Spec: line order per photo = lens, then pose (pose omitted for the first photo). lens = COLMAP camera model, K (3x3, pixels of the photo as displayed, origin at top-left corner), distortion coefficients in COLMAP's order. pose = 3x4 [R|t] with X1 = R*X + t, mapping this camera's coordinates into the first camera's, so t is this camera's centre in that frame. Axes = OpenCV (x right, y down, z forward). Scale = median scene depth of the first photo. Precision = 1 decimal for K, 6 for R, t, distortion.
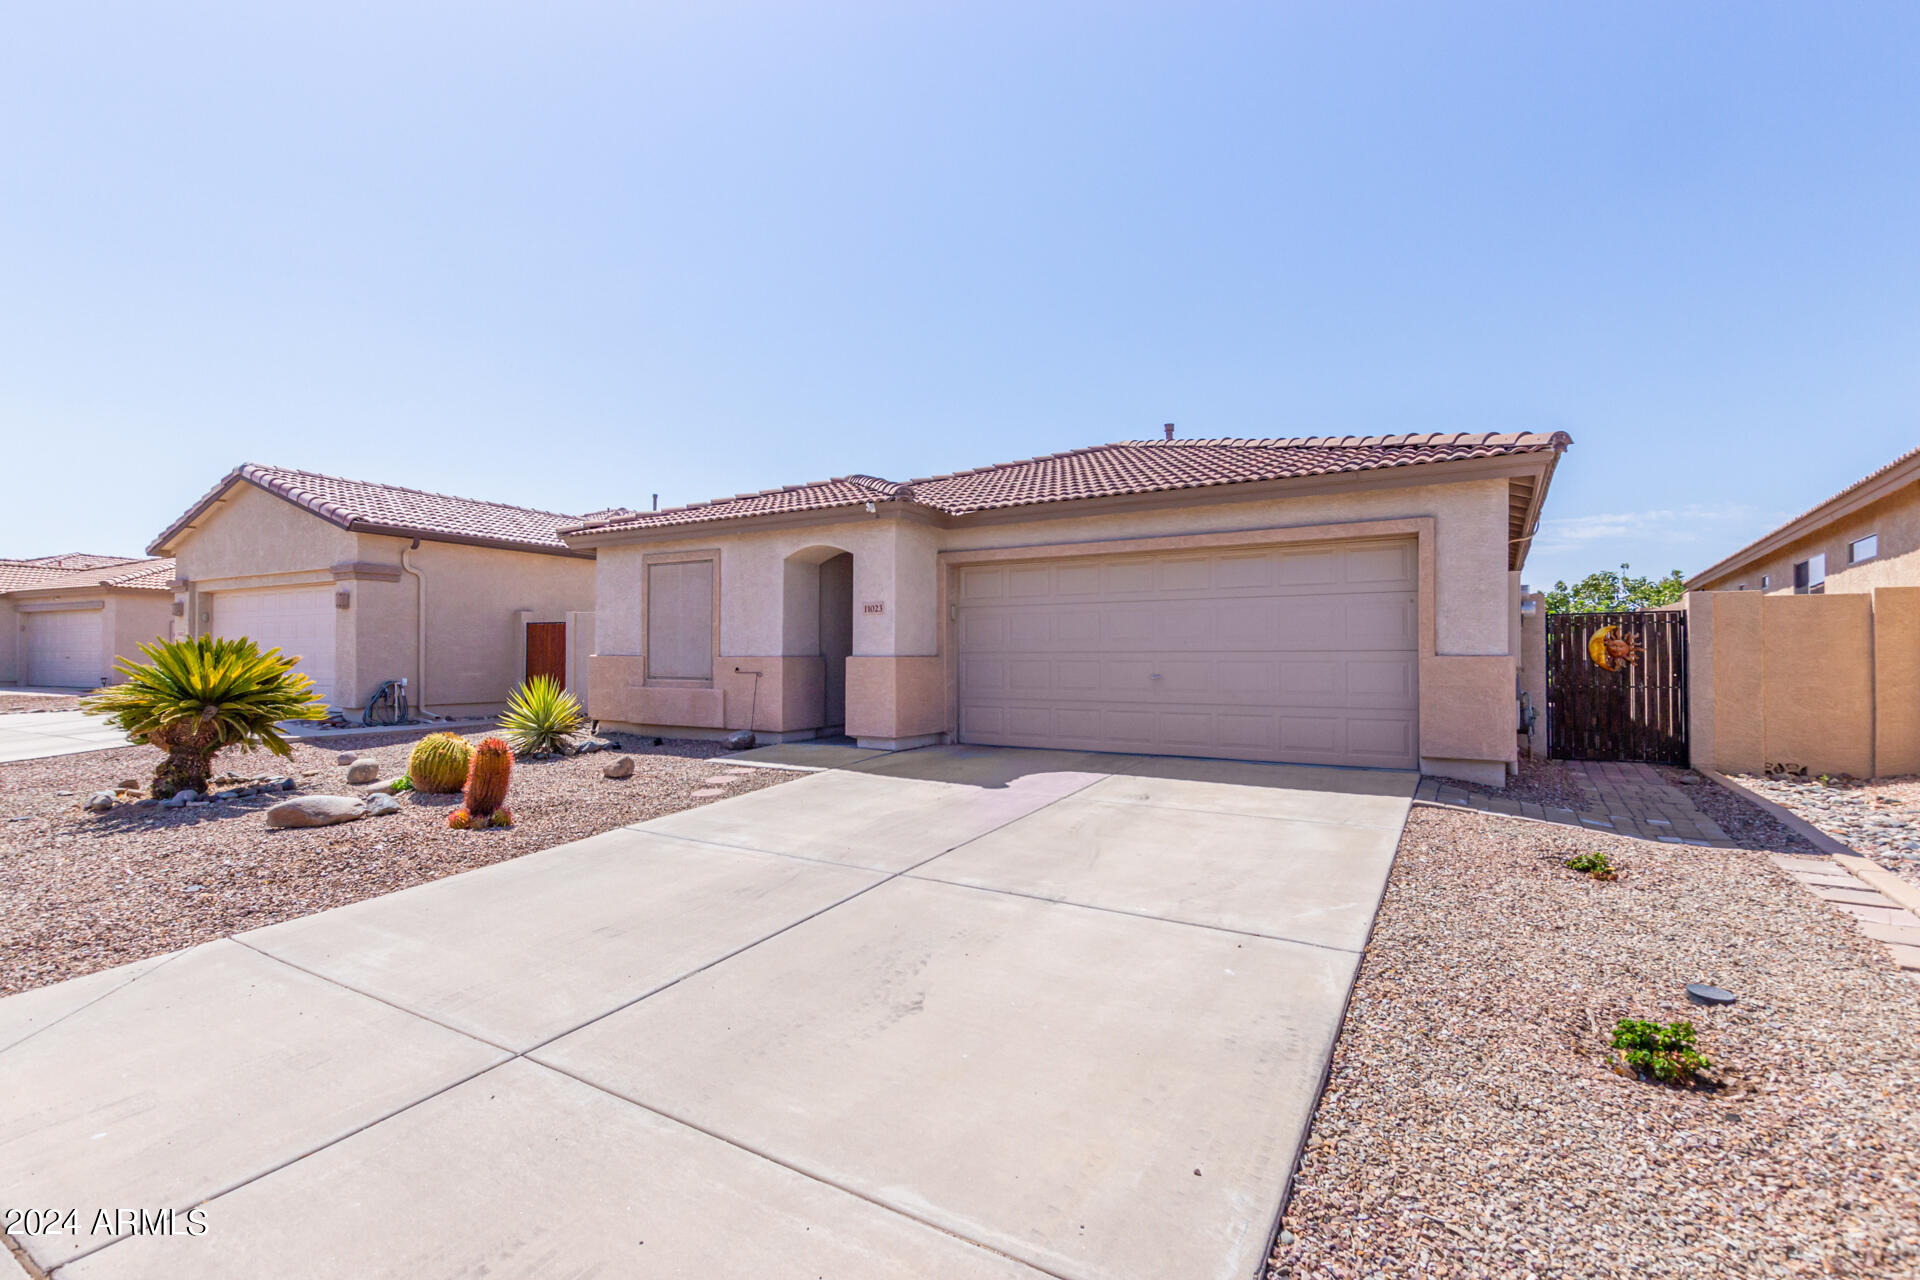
lens RADIAL K [[880.4, 0, 971.6], [0, 880.4, 646.0], [0, 0, 1]] dist [0.003352, -0.001702]
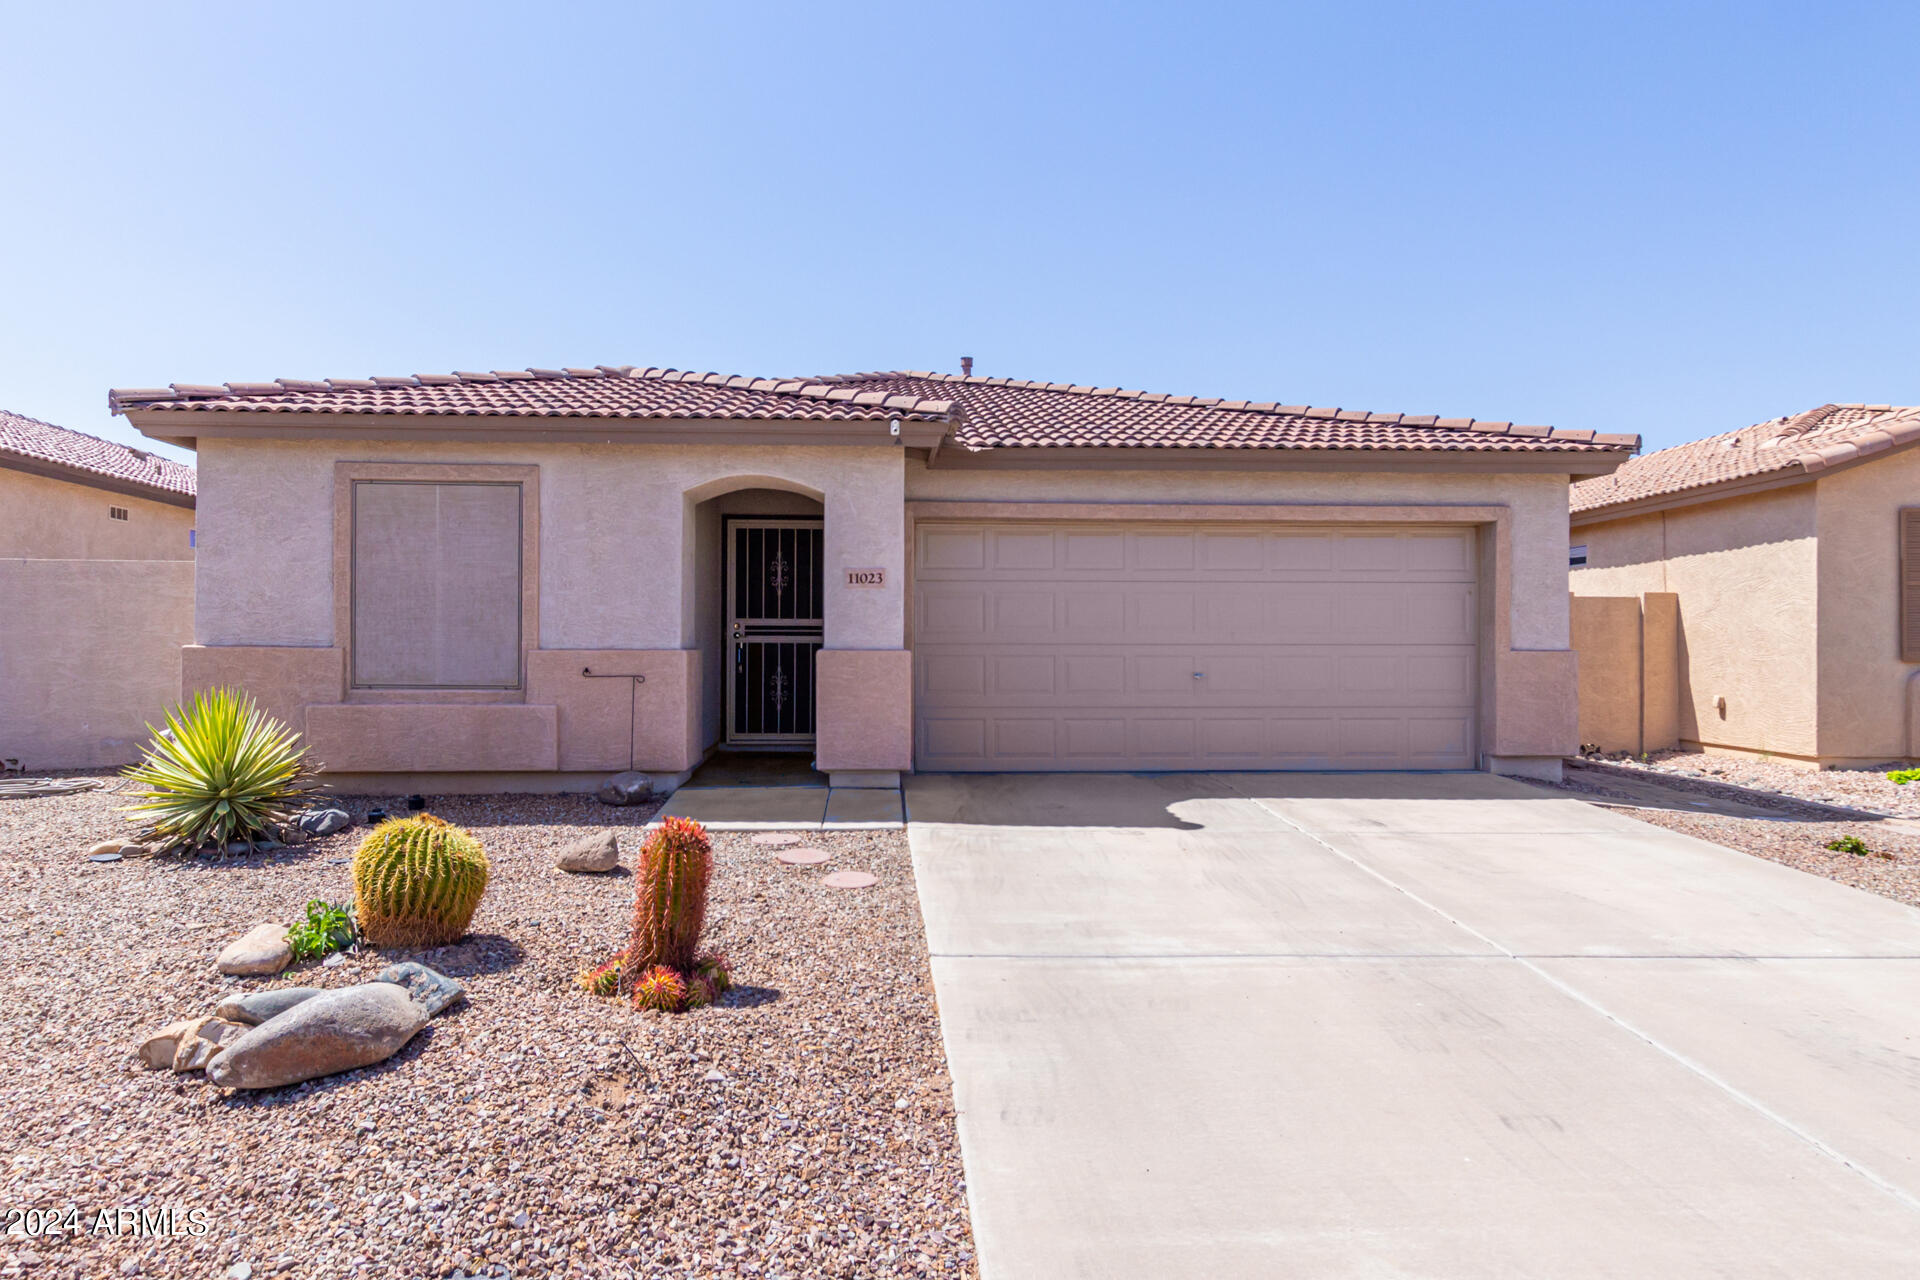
lens RADIAL K [[1112.7, 0, 948.8], [0, 1112.7, 645.6], [0, 0, 1]] dist [0.004287, 0.001268]
pose [[0.832108, 0.001141, 0.554612, -0.527839], [-0.011401, 0.999822, 0.015049, -0.005216], [-0.554496, -0.018846, 0.831973, 0.260493]]
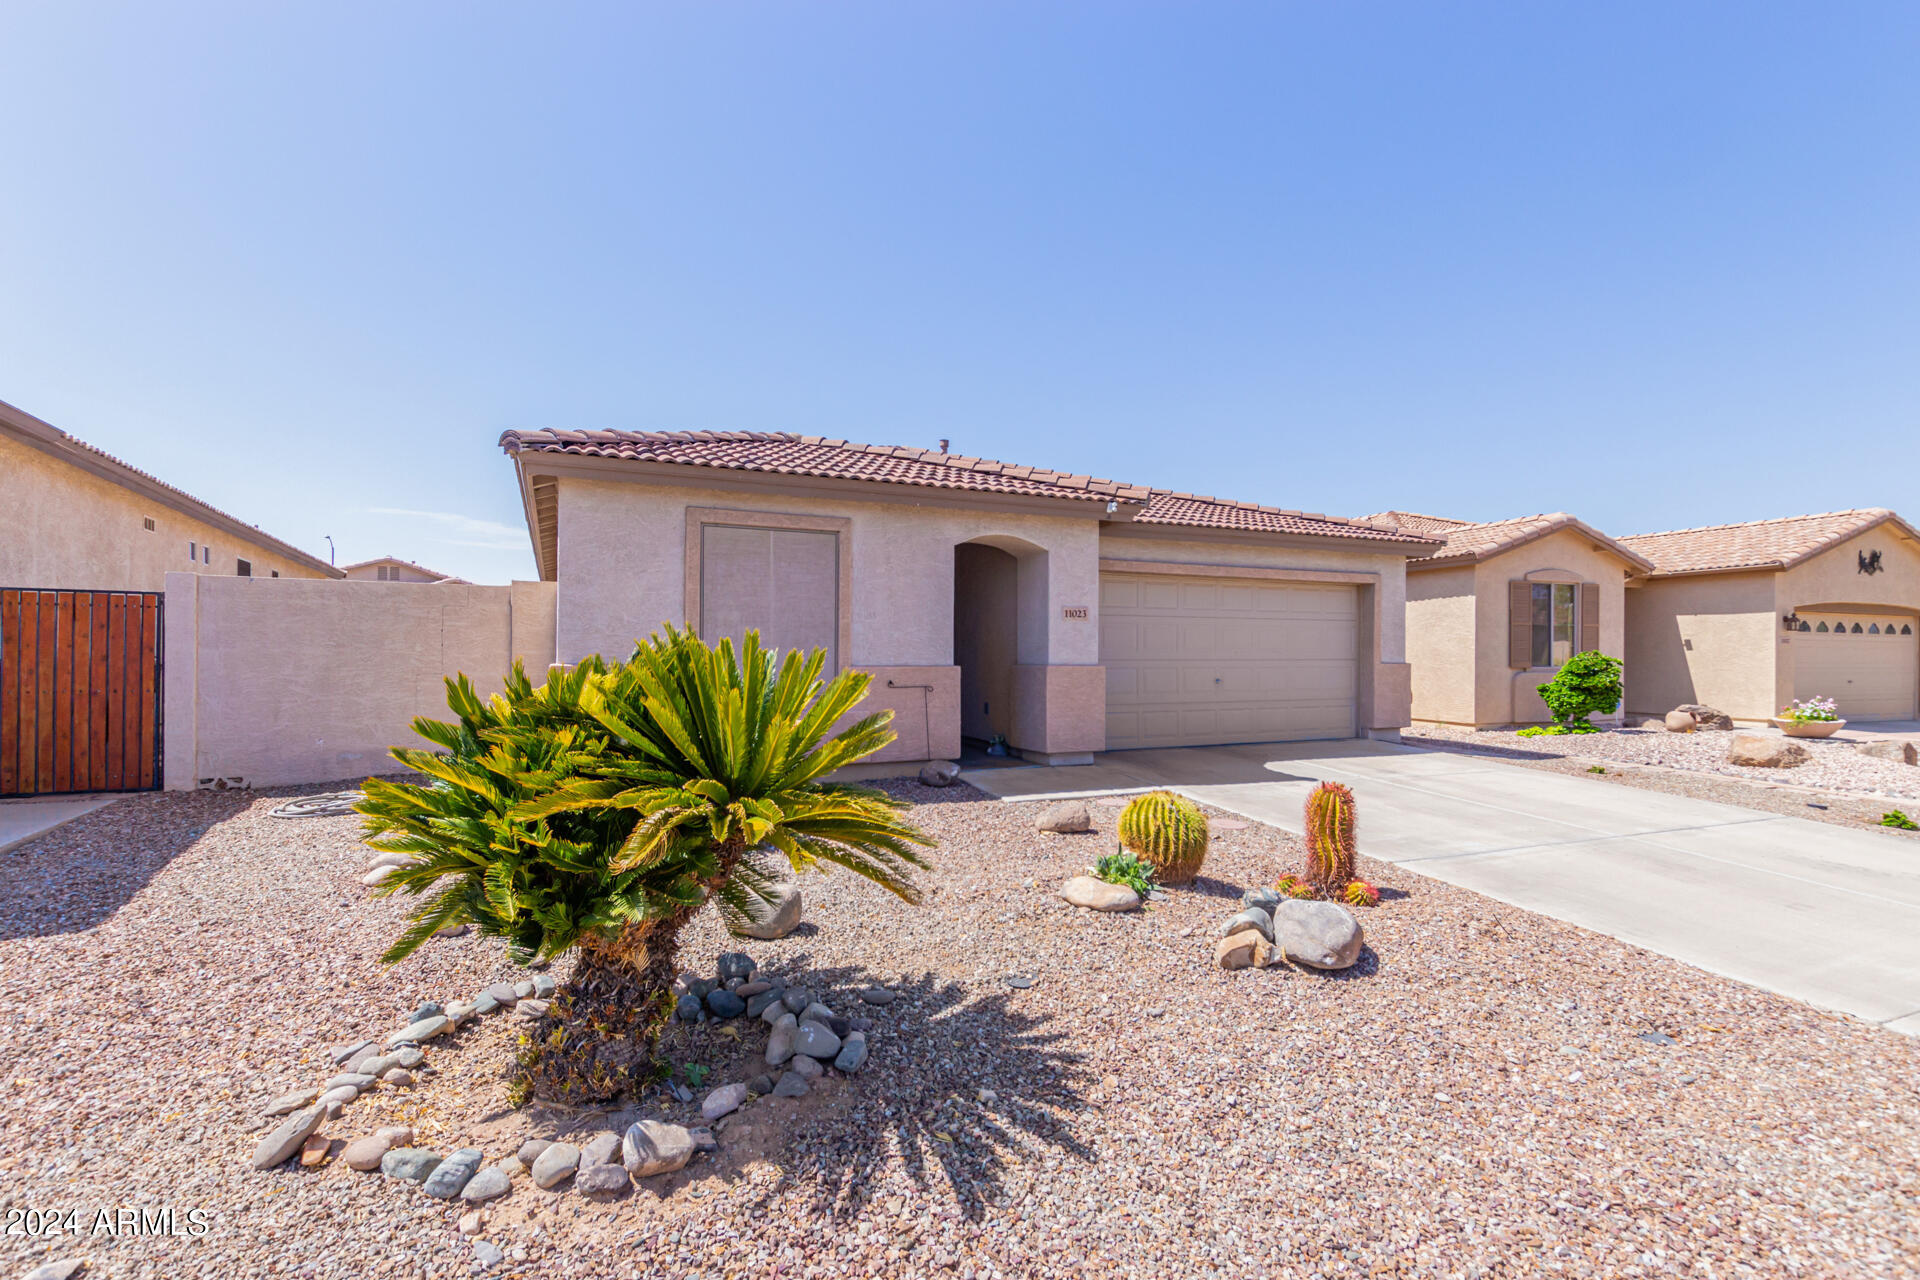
lens RADIAL K [[880.4, 0, 979.1], [0, 880.4, 652.7], [0, 0, 1]] dist [0.003352, -0.001702]
pose [[0.568596, 0.002225, 0.822614, -0.929990], [-0.017359, 0.999806, 0.009295, -0.008751], [-0.822434, -0.019565, 0.568525, 0.557071]]
